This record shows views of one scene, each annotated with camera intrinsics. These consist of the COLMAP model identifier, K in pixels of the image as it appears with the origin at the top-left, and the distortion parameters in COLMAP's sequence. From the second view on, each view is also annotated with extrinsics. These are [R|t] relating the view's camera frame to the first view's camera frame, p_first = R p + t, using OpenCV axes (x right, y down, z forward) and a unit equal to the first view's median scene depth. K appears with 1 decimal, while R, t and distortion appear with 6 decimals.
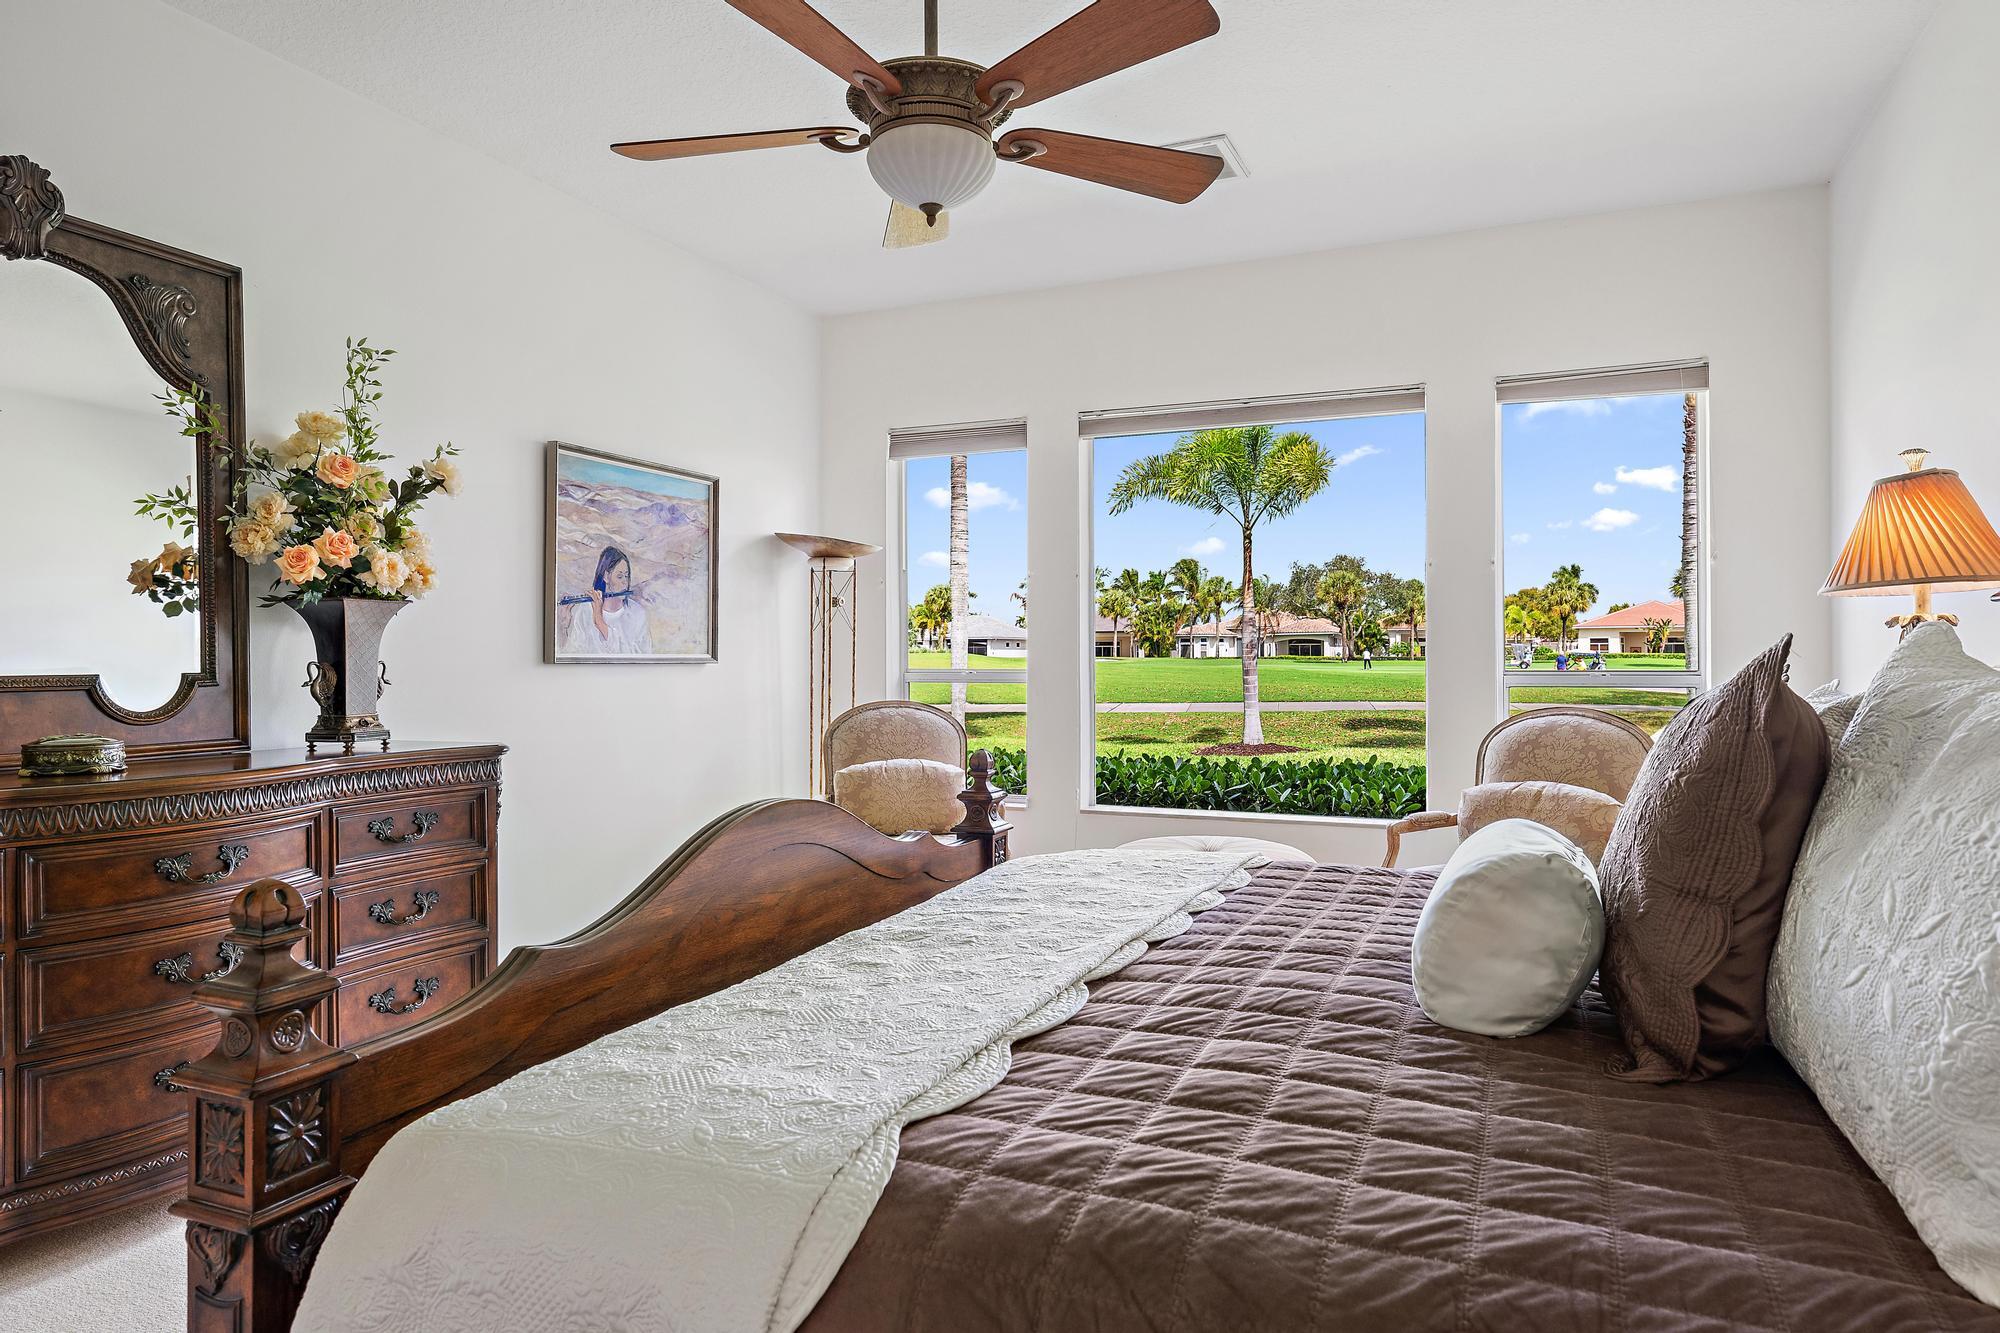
lens RADIAL K [[1203.9, 0, 1000.0], [0, 1203.9, 666.5], [0, 0, 1]] dist [0.003732, 0.001639]
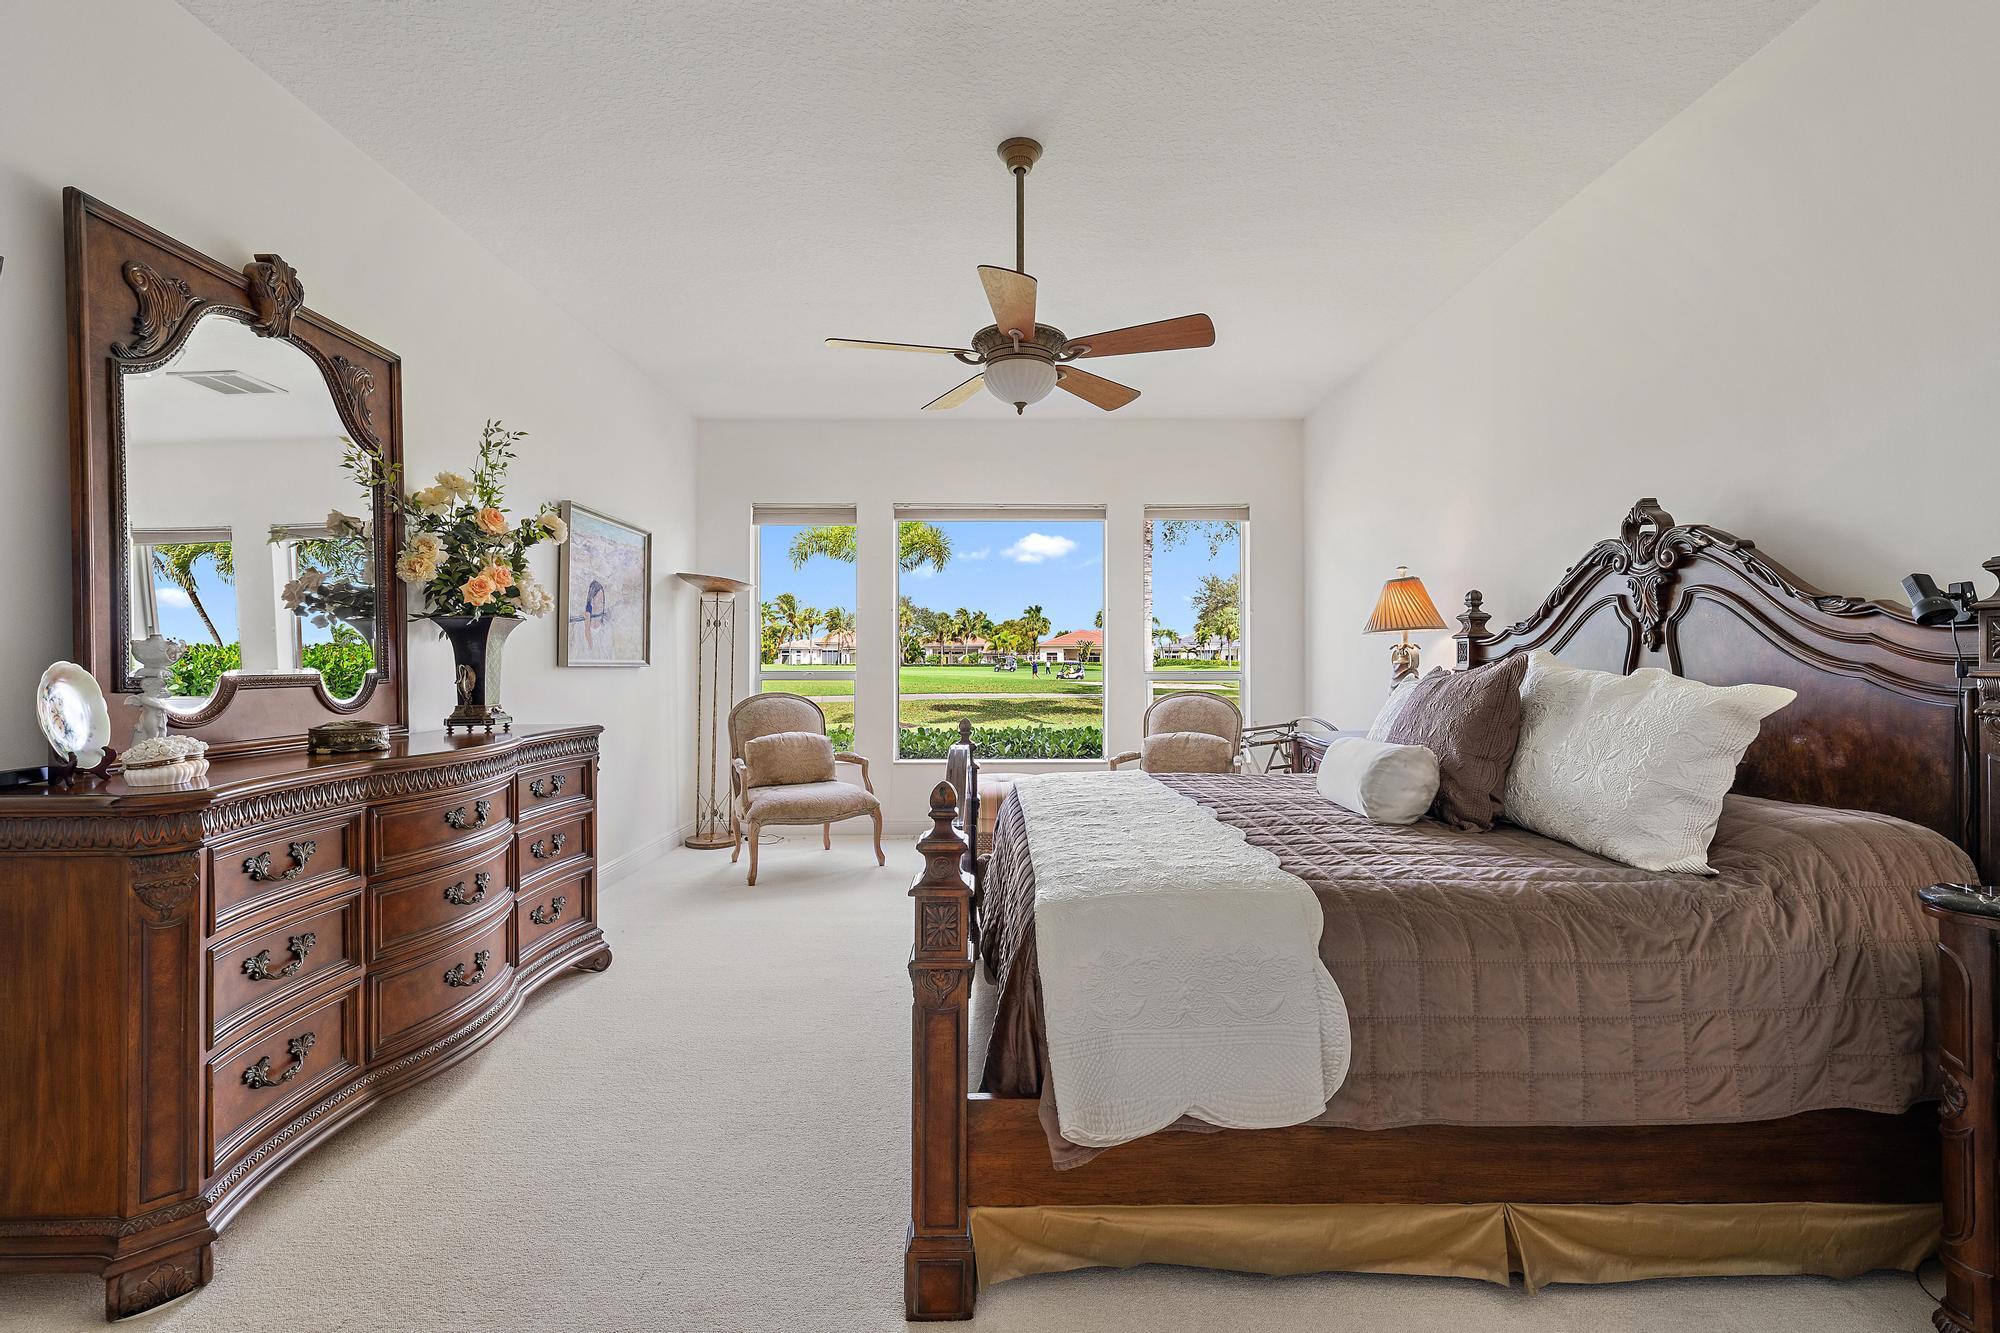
lens RADIAL K [[853.9, 0, 1004.4], [0, 853.9, 665.0], [0, 0, 1]] dist [-0.001345, -0.000305]
pose [[0.915886, 0.001717, 0.401436, -0.391860], [0.000928, 0.999979, -0.006395, 0.003218], [-0.401439, 0.006230, 0.915865, -0.082747]]
